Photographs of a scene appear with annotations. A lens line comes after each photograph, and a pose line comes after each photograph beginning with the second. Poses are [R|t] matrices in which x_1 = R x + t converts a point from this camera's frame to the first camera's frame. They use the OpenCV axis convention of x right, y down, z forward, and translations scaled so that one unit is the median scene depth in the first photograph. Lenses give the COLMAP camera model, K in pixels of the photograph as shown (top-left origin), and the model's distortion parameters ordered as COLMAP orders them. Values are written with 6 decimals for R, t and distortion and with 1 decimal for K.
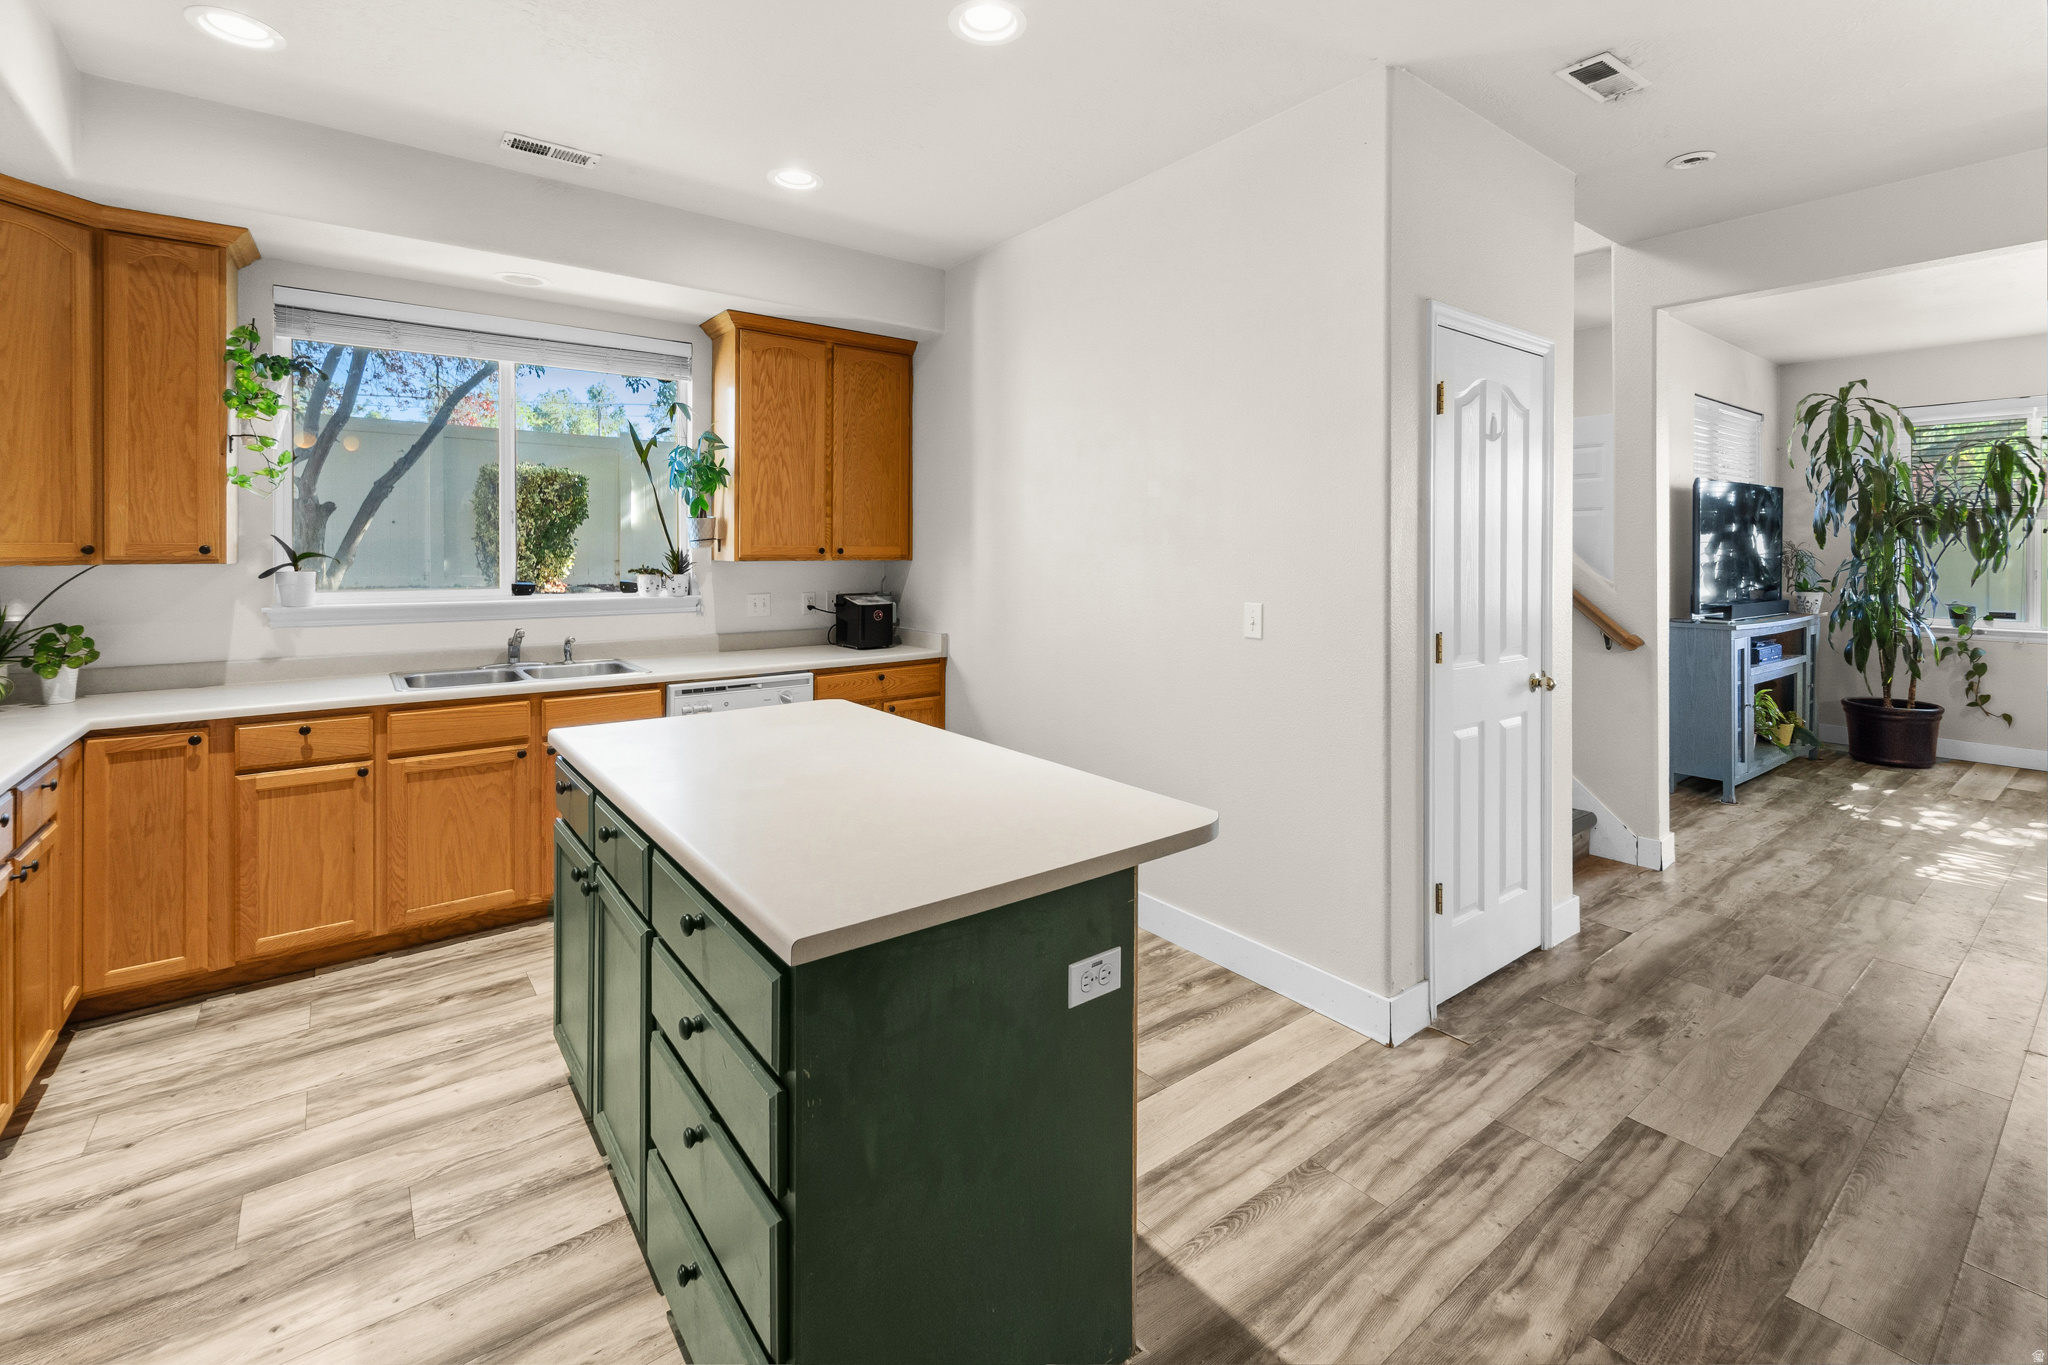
lens RADIAL K [[897.6, 0, 1011.1], [0, 897.6, 559.9], [0, 0, 1]] dist [-0.000673, -0.000407]
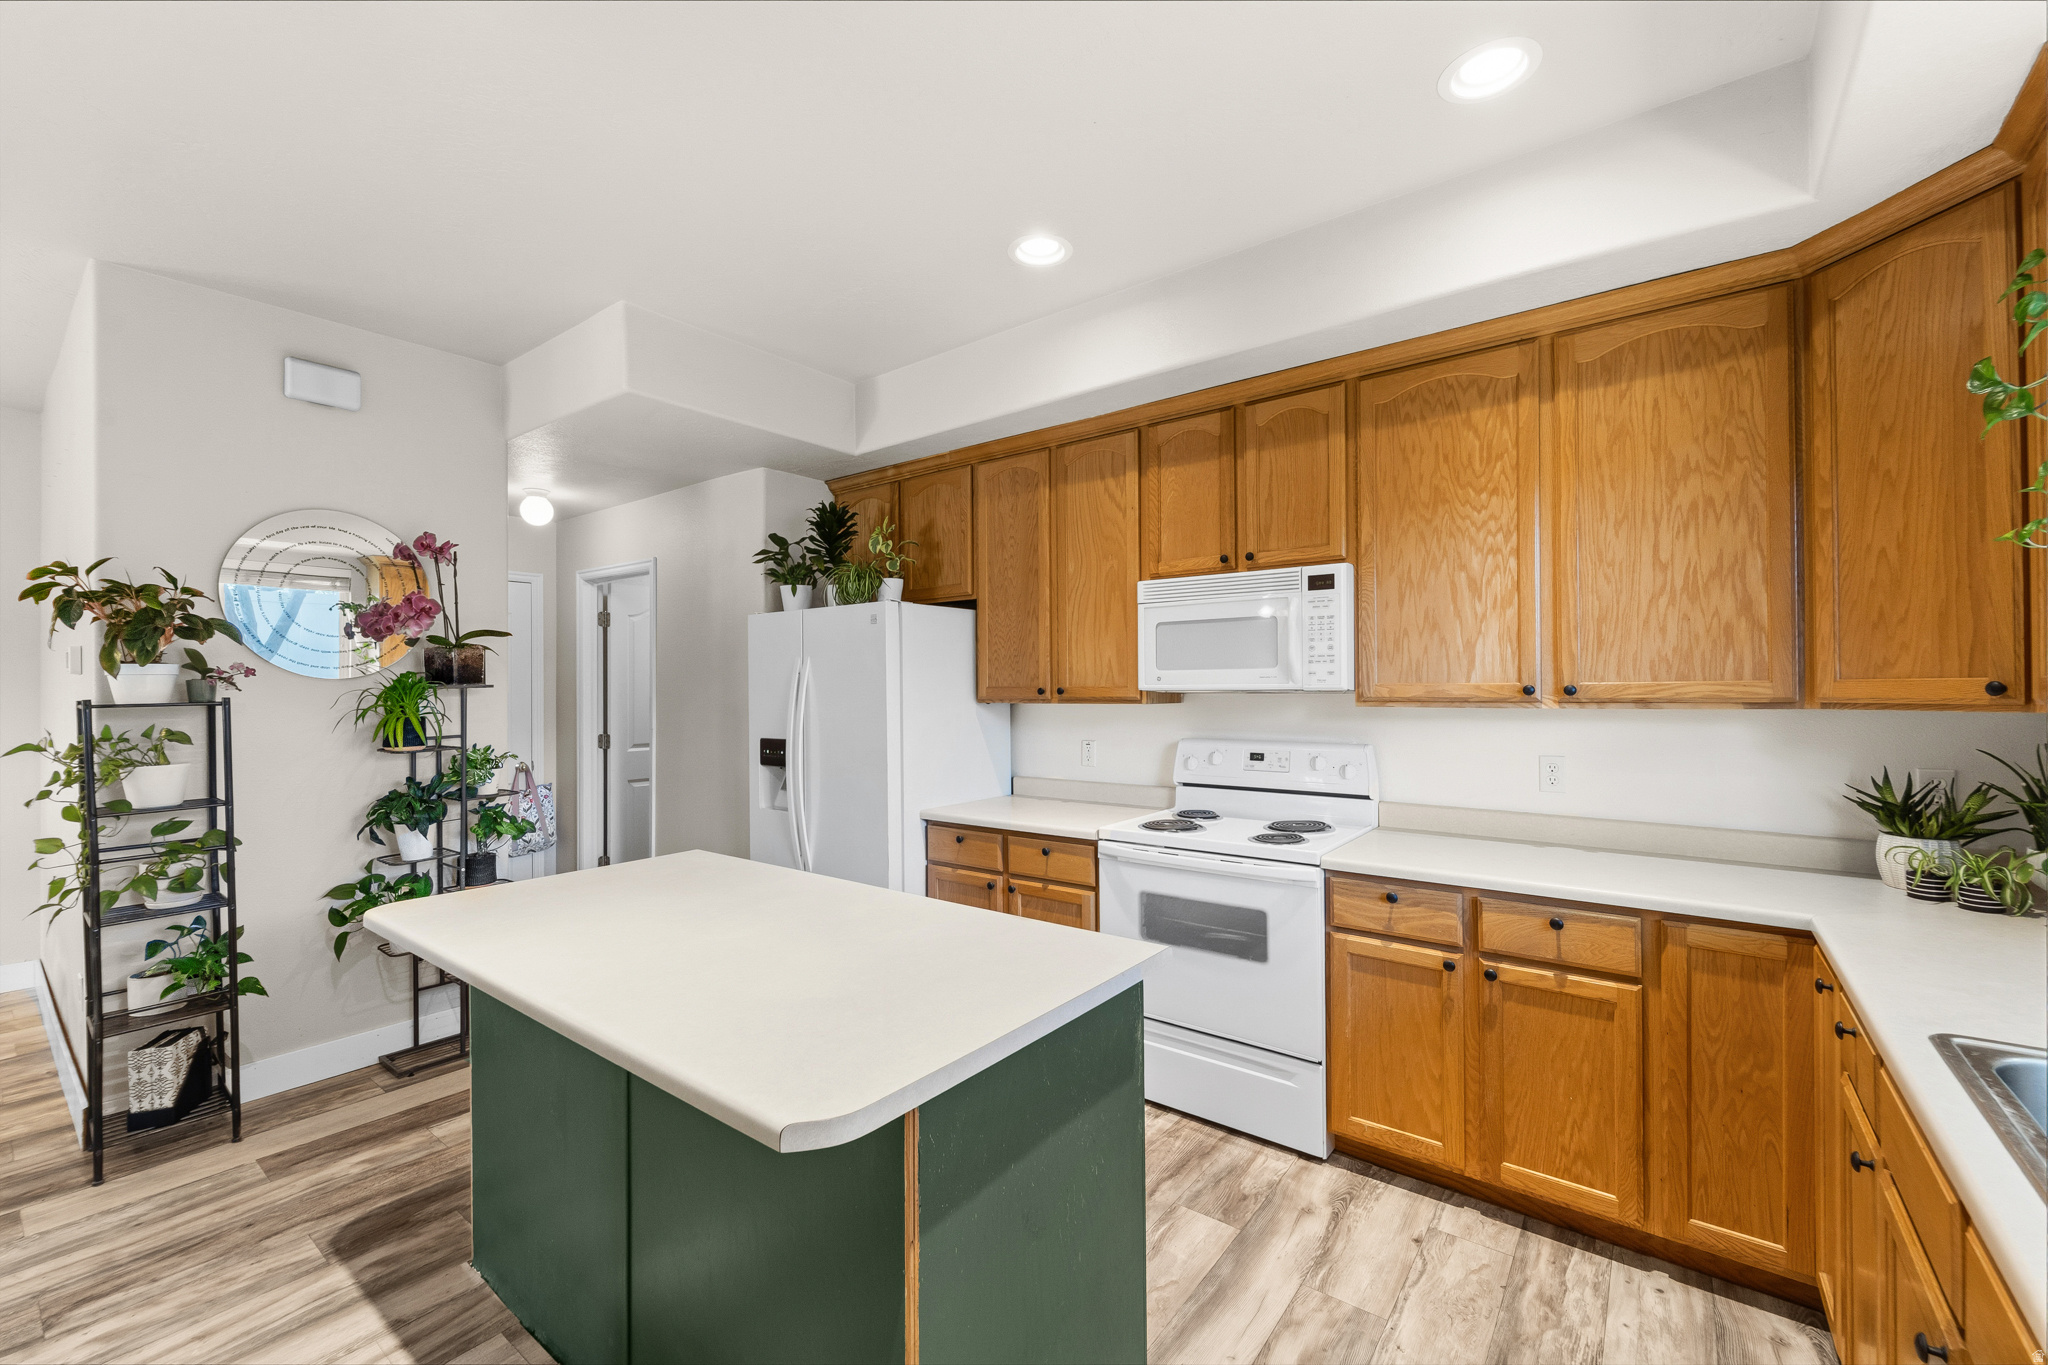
lens RADIAL K [[854.2, 0, 1025.7], [0, 854.2, 681.8], [0, 0, 1]] dist [0.003442, -0.002528]
pose [[-0.966133, 0.001110, -0.258044, -0.149208], [0.001045, 0.999999, 0.000389, -0.012476], [0.258044, 0.000106, -0.966133, 1.059200]]
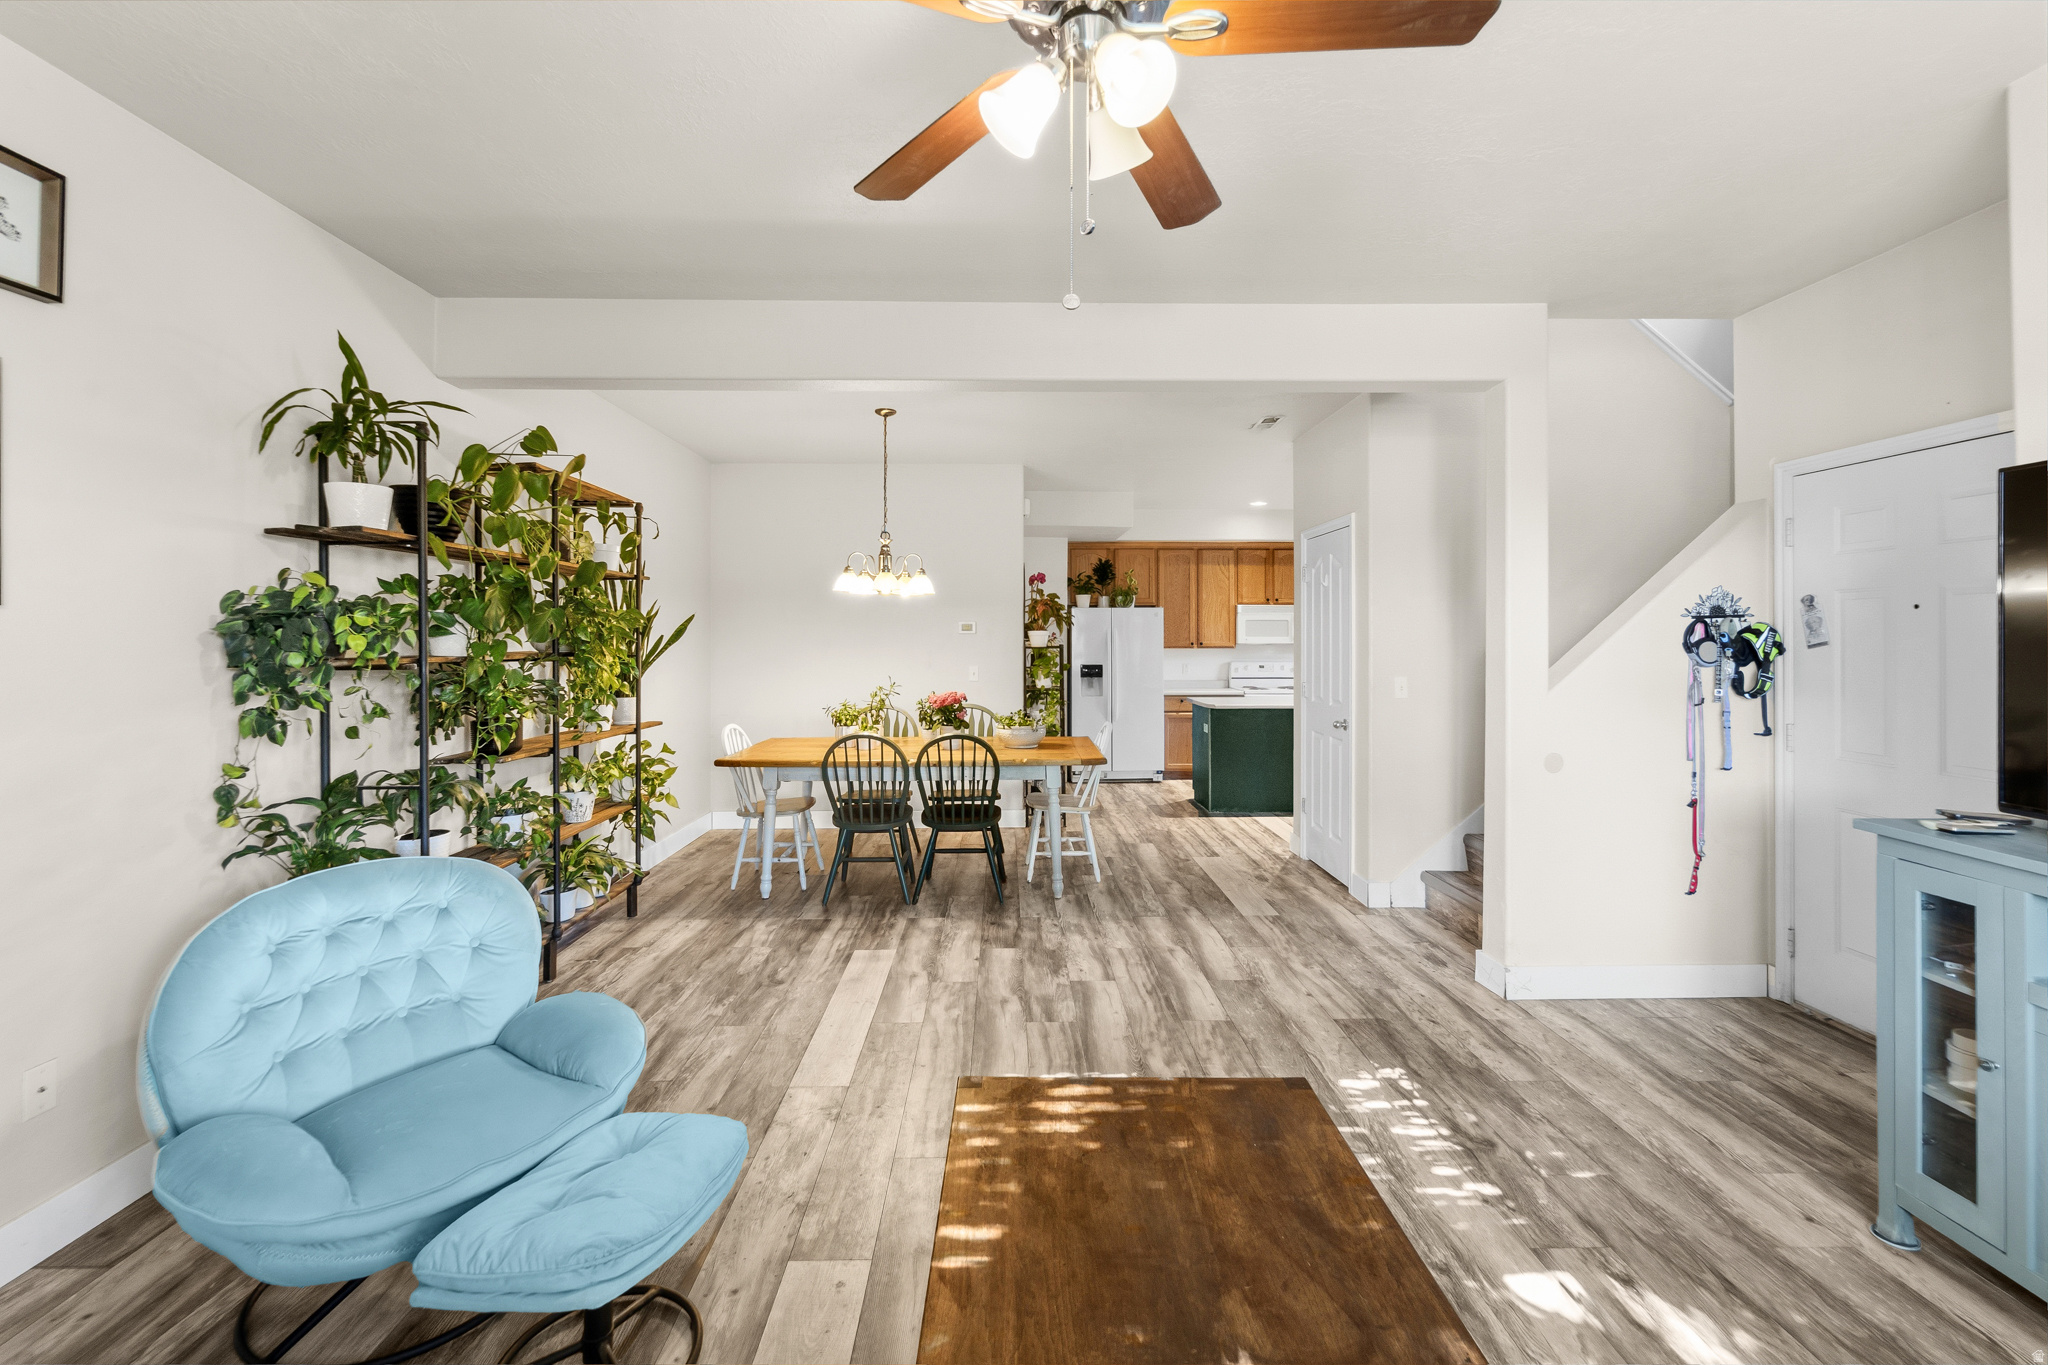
lens RADIAL K [[854.2, 0, 1003.7], [0, 854.2, 621.8], [0, 0, 1]] dist [0.003442, -0.002528]
pose [[-0.605665, -0.008230, -0.795677, 1.851572], [-0.009064, 0.999953, -0.003443, -0.051046], [0.795668, 0.005127, -0.605711, 1.199270]]
